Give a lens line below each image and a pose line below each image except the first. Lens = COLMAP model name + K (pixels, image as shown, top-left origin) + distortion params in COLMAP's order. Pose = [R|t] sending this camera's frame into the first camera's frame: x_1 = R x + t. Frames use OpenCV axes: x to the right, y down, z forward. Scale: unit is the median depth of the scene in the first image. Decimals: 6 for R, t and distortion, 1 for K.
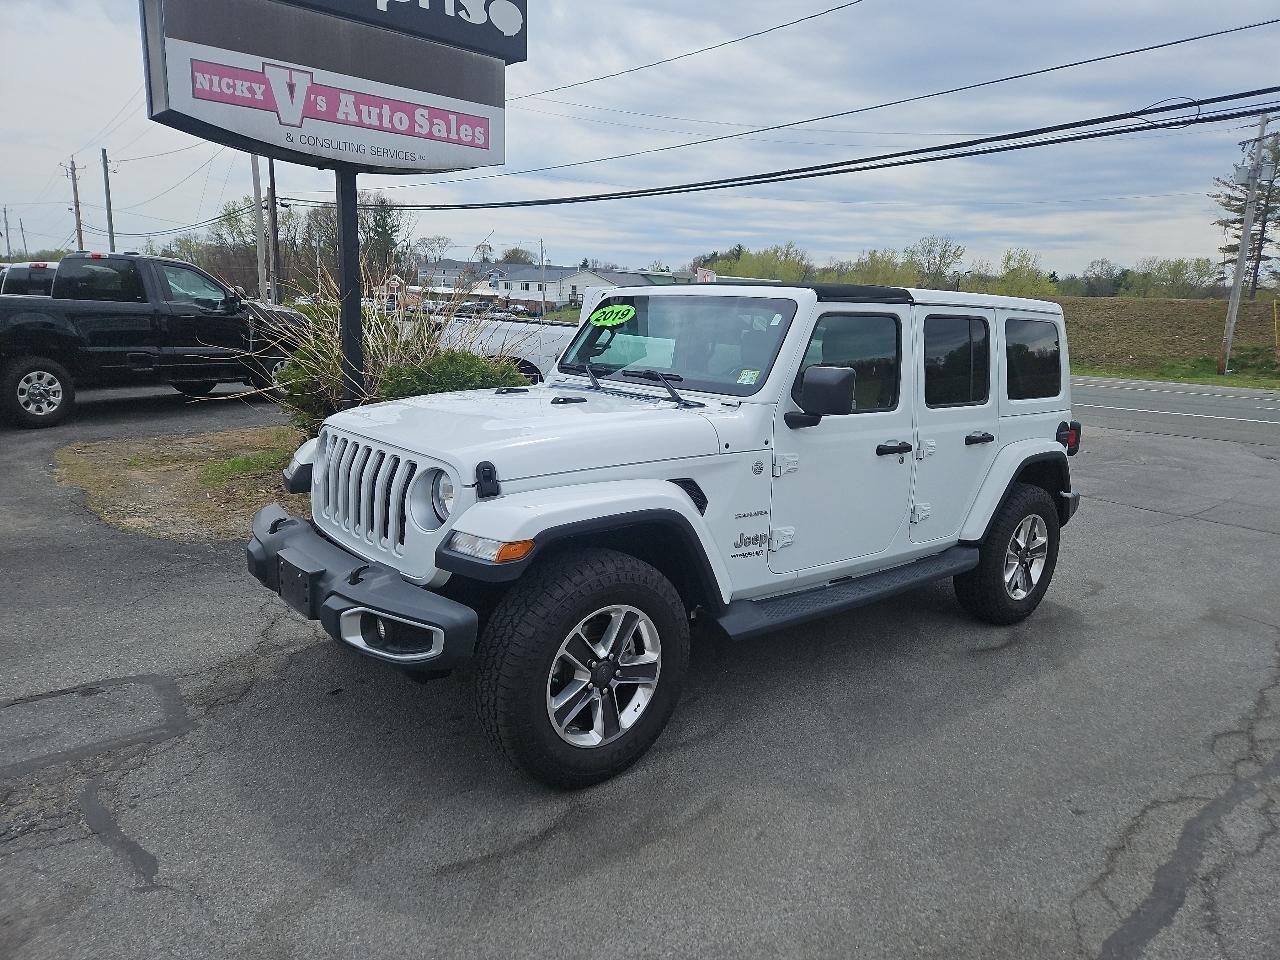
lens RADIAL K [[857.7, 0, 643.1], [0, 857.7, 472.4], [0, 0, 1]] dist [0.077072, -0.062559]
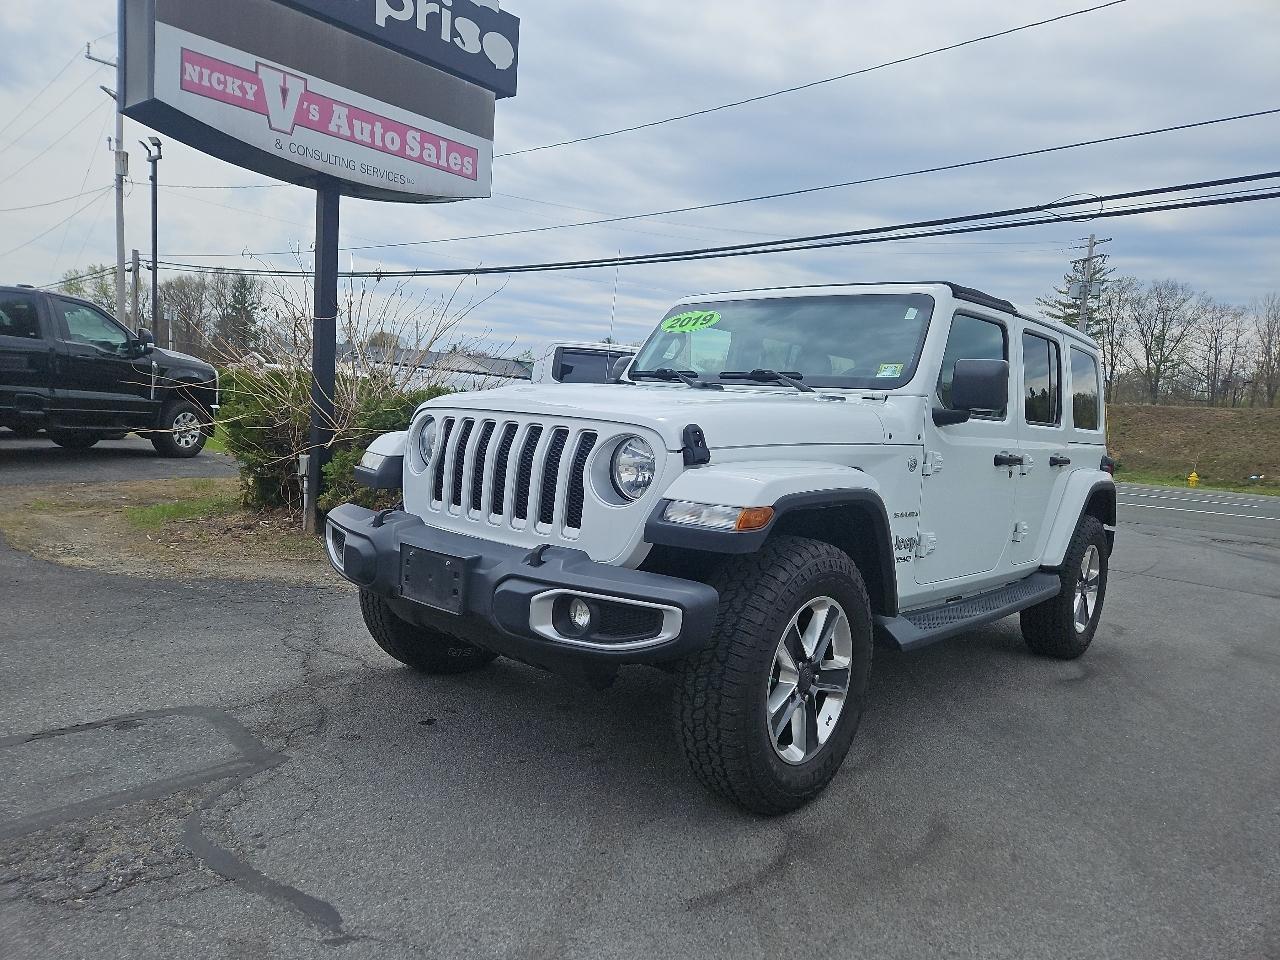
lens RADIAL K [[857.7, 0, 627.3], [0, 857.7, 487.4], [0, 0, 1]] dist [0.077072, -0.062559]
pose [[0.990346, 0.017947, 0.137449, -0.228578], [-0.006099, 0.996264, -0.086143, 0.078304], [-0.138482, 0.084473, 0.986756, 0.098463]]
